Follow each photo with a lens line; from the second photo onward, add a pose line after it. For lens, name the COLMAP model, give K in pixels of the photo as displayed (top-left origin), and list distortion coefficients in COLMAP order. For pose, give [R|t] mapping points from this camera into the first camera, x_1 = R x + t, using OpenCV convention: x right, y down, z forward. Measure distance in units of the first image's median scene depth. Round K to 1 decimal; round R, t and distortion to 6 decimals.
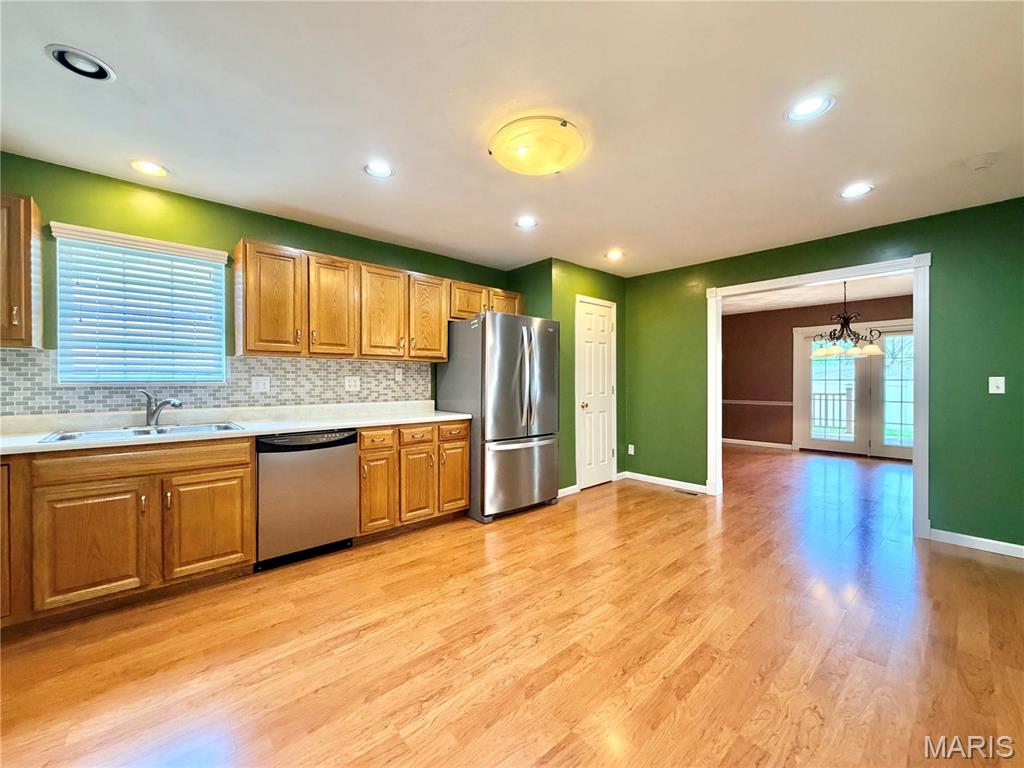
lens RADIAL K [[407.9, 0, 508.9], [0, 407.9, 383.9], [0, 0, 1]] dist [-0.000562, -0.000083]
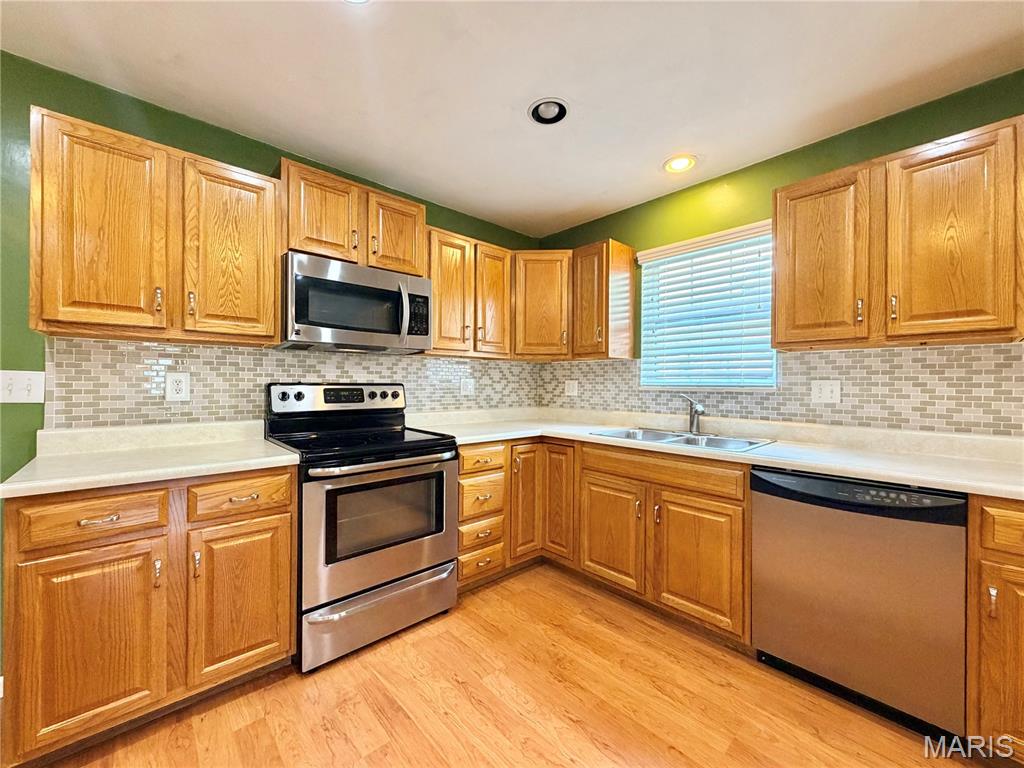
lens RADIAL K [[407.9, 0, 508.9], [0, 407.9, 383.9], [0, 0, 1]] dist [-0.000562, -0.000083]
pose [[0.009518, 0.002077, -0.999953, 0.067613], [-0.015241, 0.999882, 0.001932, -0.005608], [0.999839, 0.015222, 0.009549, 0.513402]]
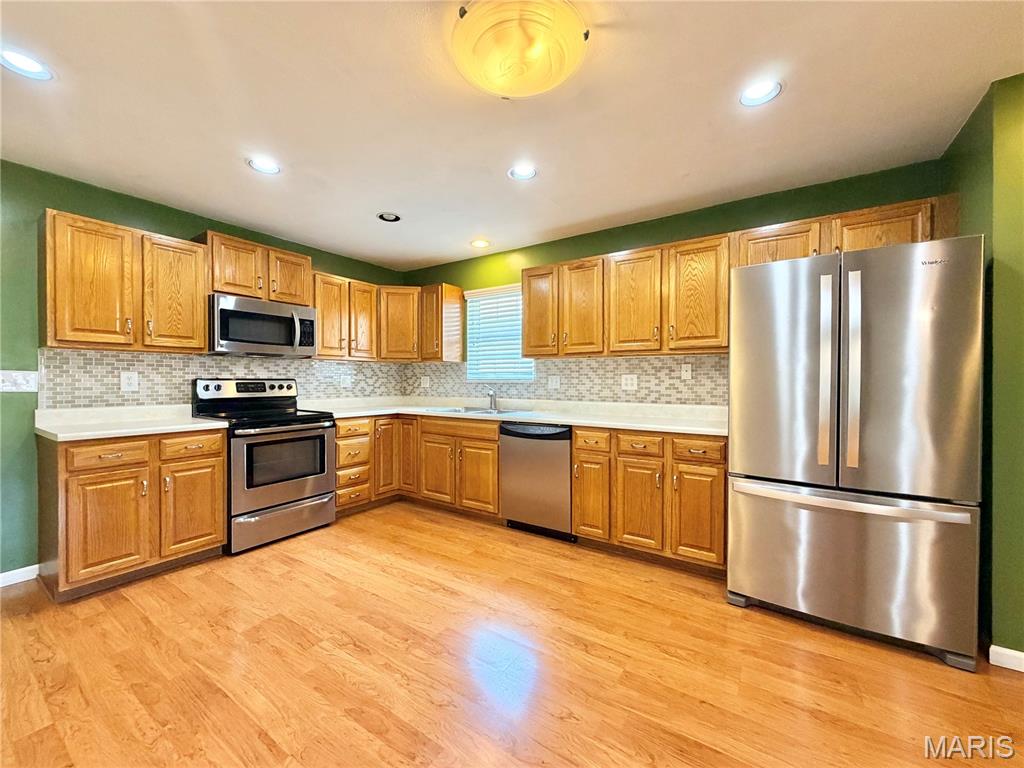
lens RADIAL K [[407.9, 0, 508.9], [0, 407.9, 383.9], [0, 0, 1]] dist [-0.000562, -0.000083]
pose [[0.246004, 0.009224, -0.969225, 0.583543], [-0.009672, 0.999928, 0.007061, -0.000833], [0.969220, 0.007638, 0.246076, 0.626281]]
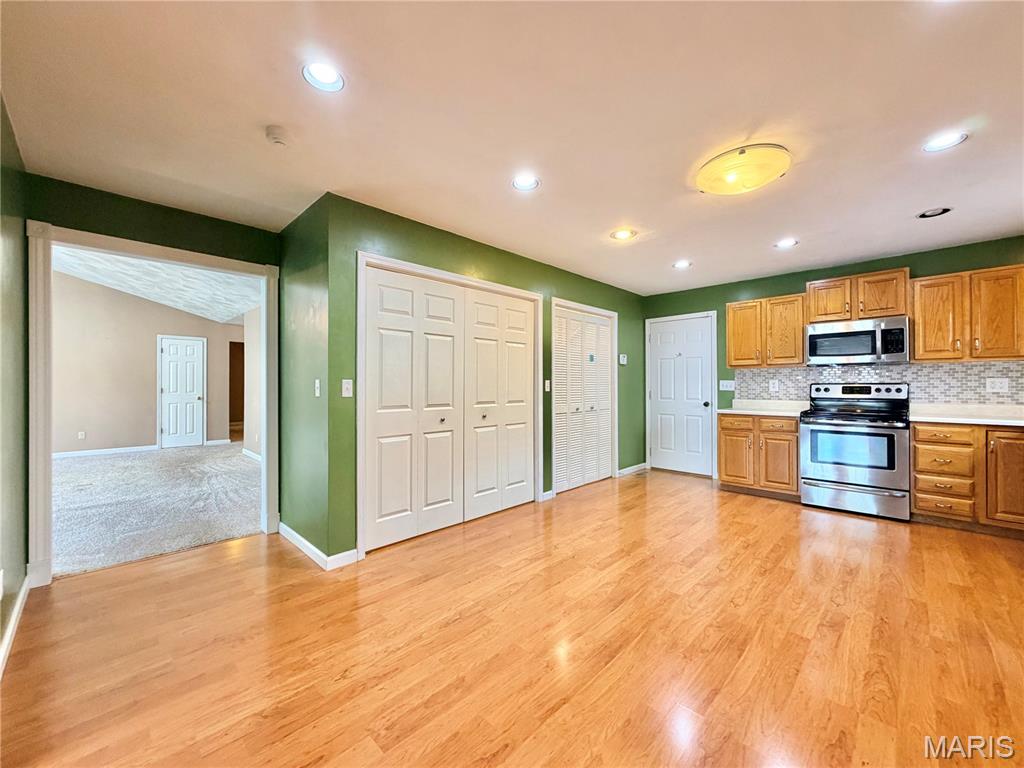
lens RADIAL K [[407.9, 0, 508.9], [0, 407.9, 383.9], [0, 0, 1]] dist [-0.000562, -0.000083]
pose [[-0.997842, 0.002286, -0.065621, 0.592501], [0.002021, 0.999989, 0.004114, -0.006430], [0.065629, 0.003973, -0.997836, 1.587403]]
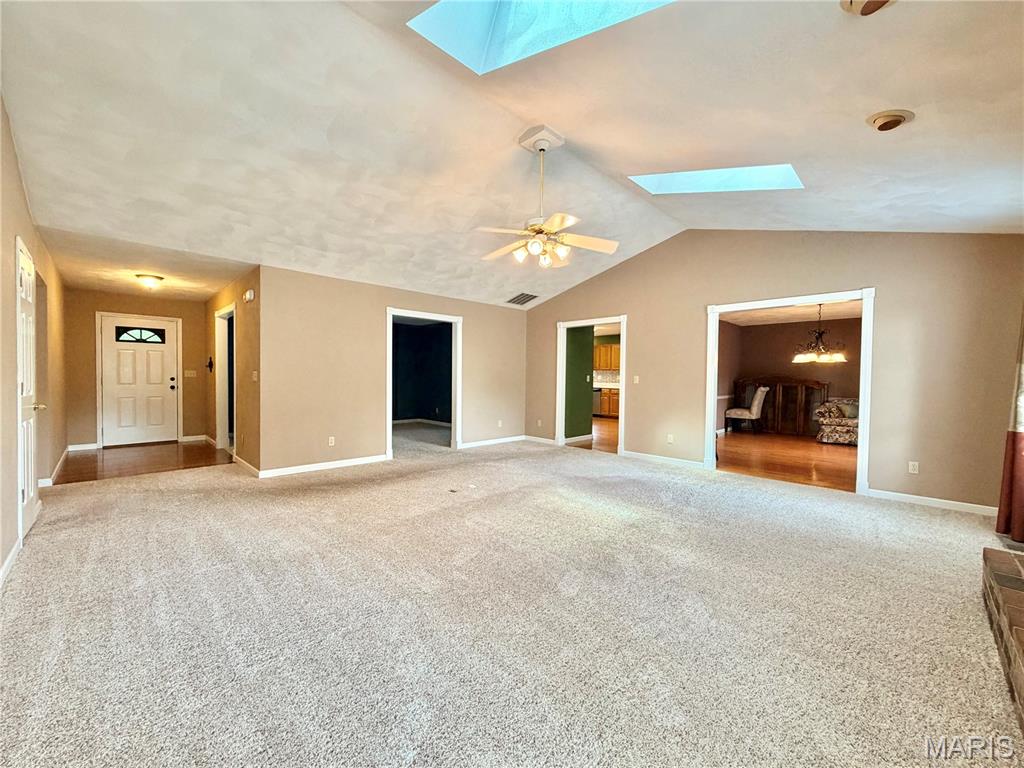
lens RADIAL K [[407.9, 0, 508.9], [0, 407.9, 383.9], [0, 0, 1]] dist [-0.000562, -0.000083]
pose [[0.045138, 0.022539, -0.998726, 3.845387], [-0.018001, 0.999601, 0.021745, -0.005696], [0.998819, 0.016996, 0.045526, -0.121718]]
